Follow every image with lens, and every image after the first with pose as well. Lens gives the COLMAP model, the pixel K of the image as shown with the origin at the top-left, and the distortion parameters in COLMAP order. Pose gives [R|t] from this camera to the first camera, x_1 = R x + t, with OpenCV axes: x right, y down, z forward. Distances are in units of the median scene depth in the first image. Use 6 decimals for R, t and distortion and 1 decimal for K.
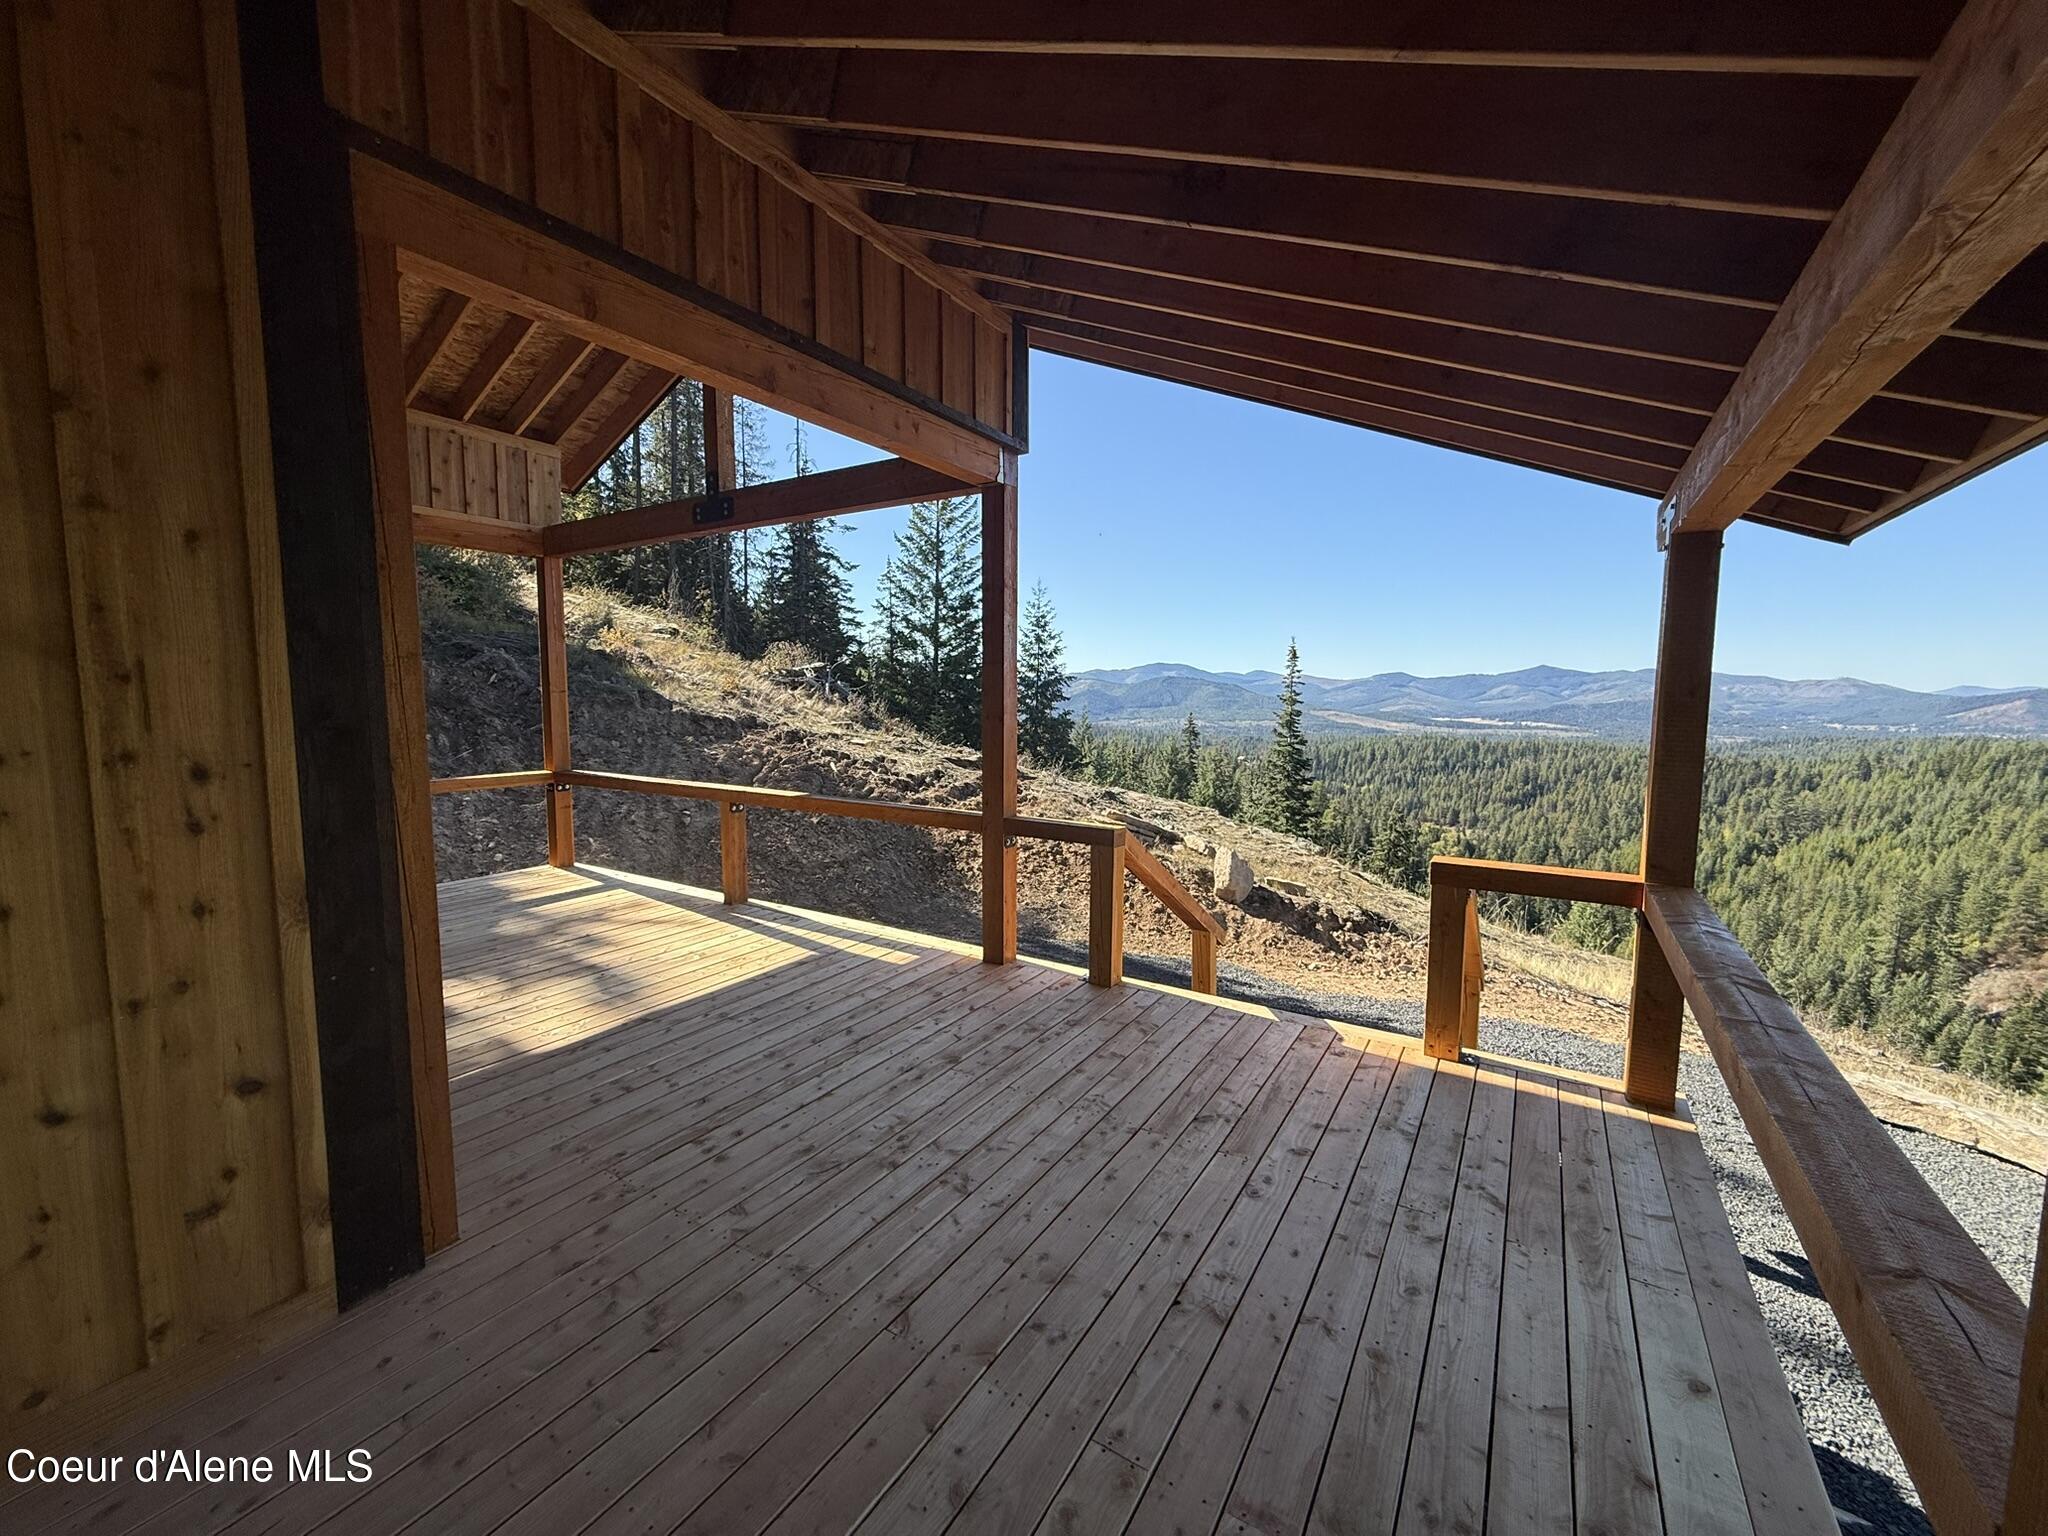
lens RADIAL K [[813.3, 0, 1021.5], [0, 813.3, 774.9], [0, 0, 1]] dist [-0.005005, 0.000516]
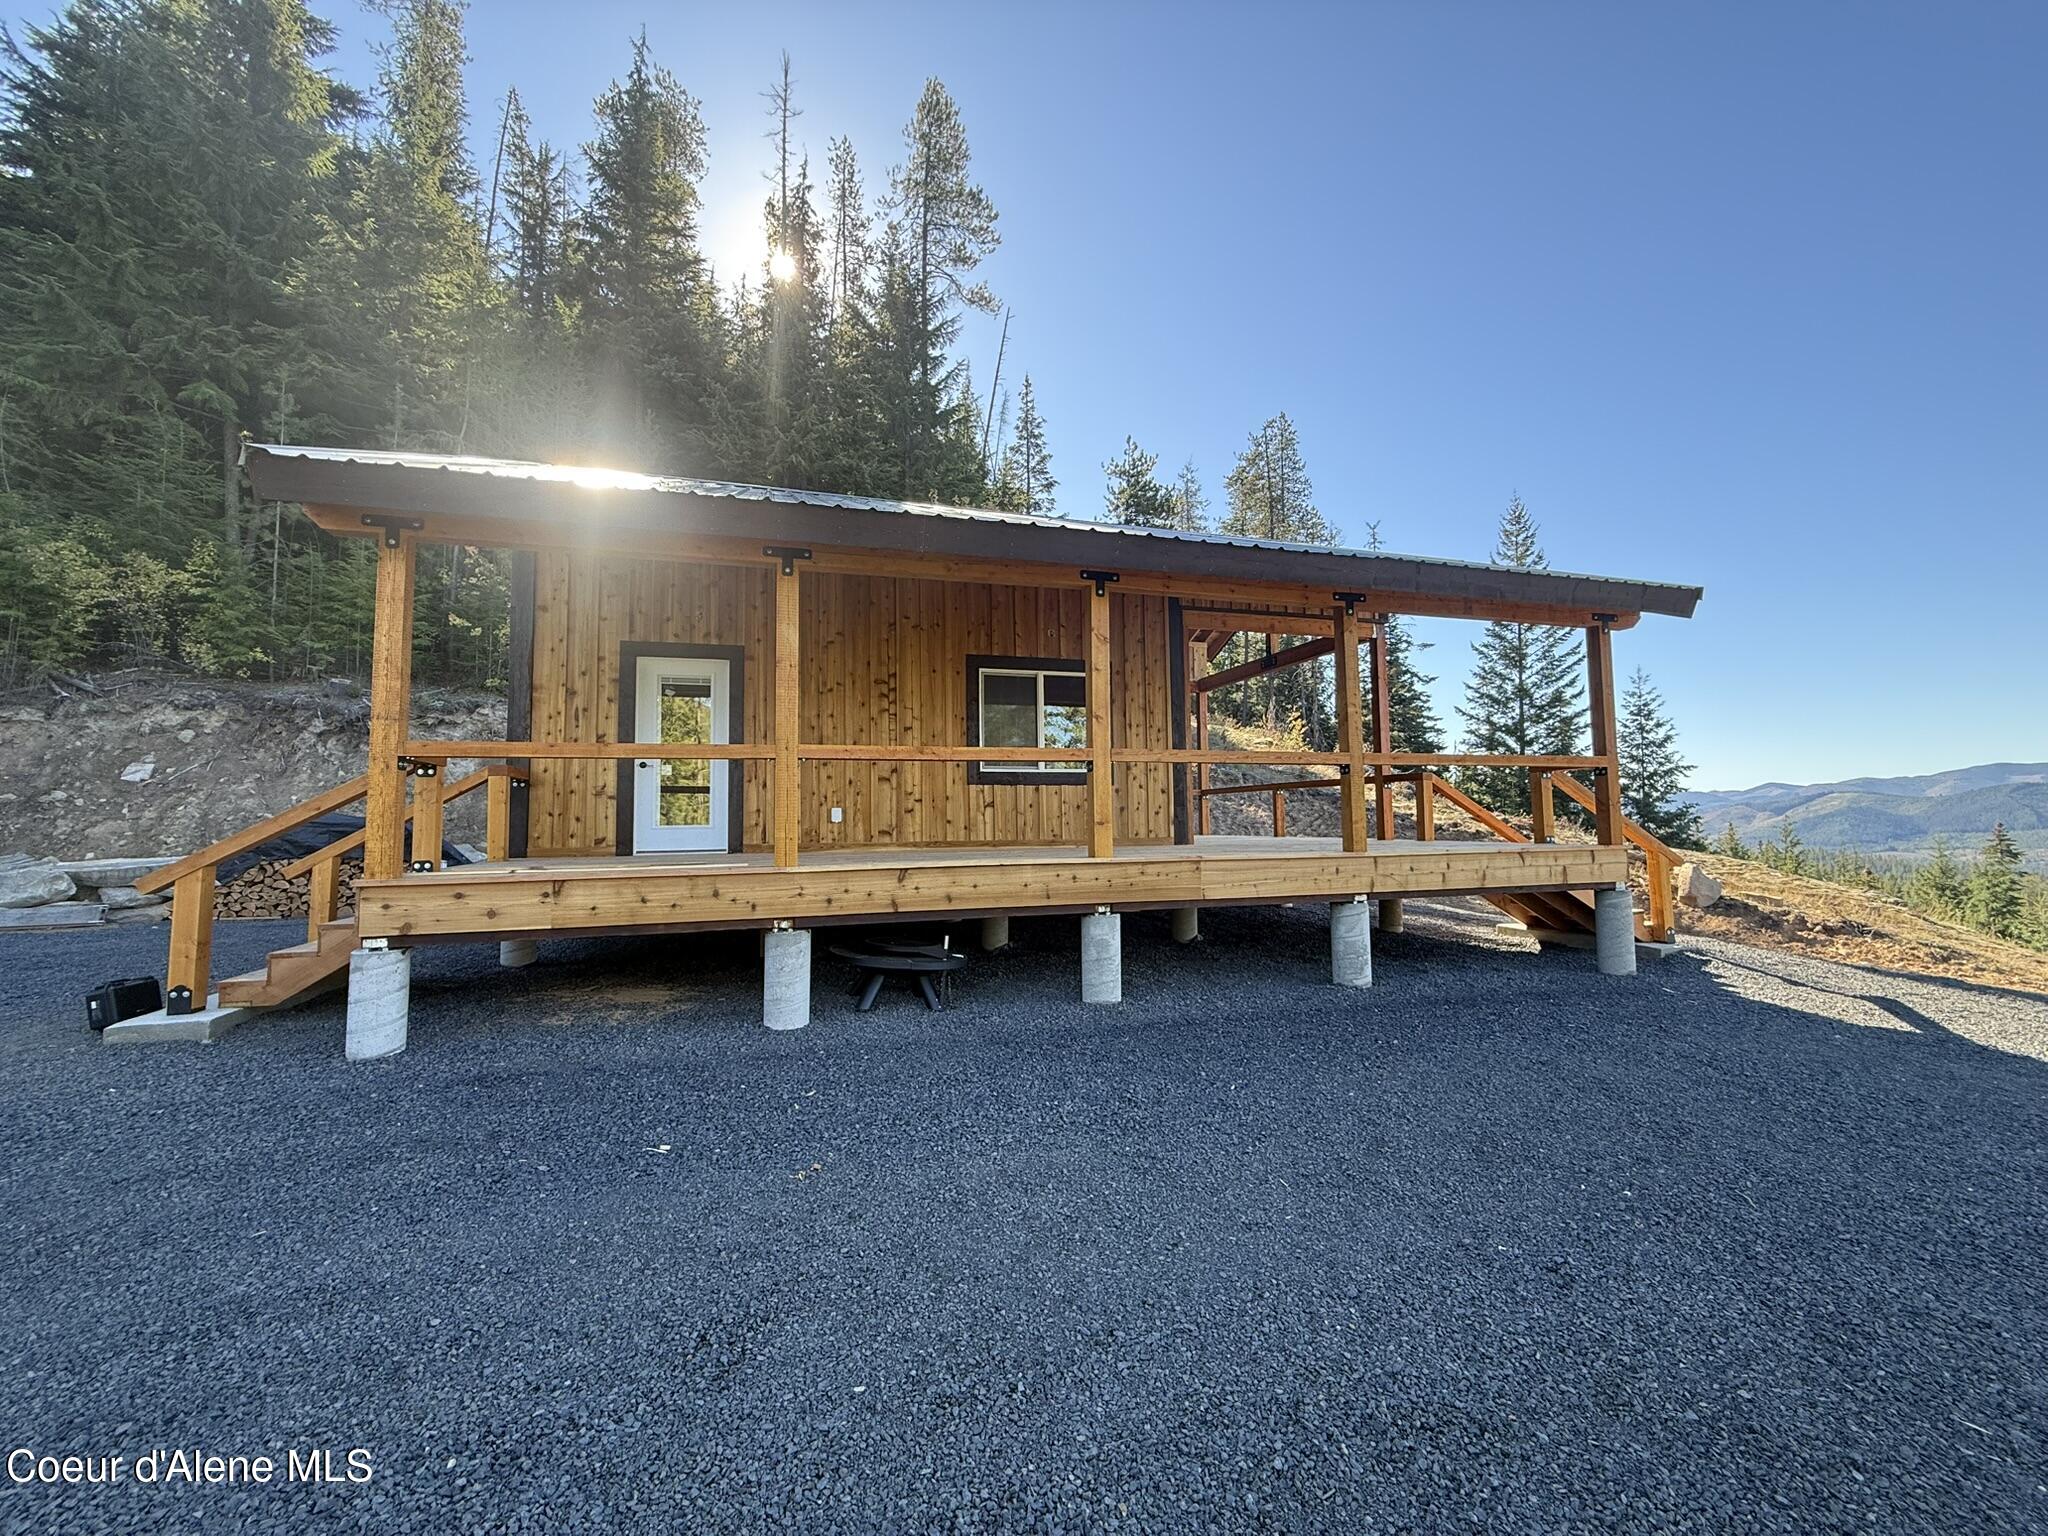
lens RADIAL K [[813.3, 0, 1021.5], [0, 813.3, 774.9], [0, 0, 1]] dist [-0.005005, 0.000516]
pose [[0.757306, -0.052904, -0.650914, 0.082006], [-0.048312, 0.989444, -0.136627, 0.048504], [0.651271, 0.134915, 0.746755, -0.162286]]
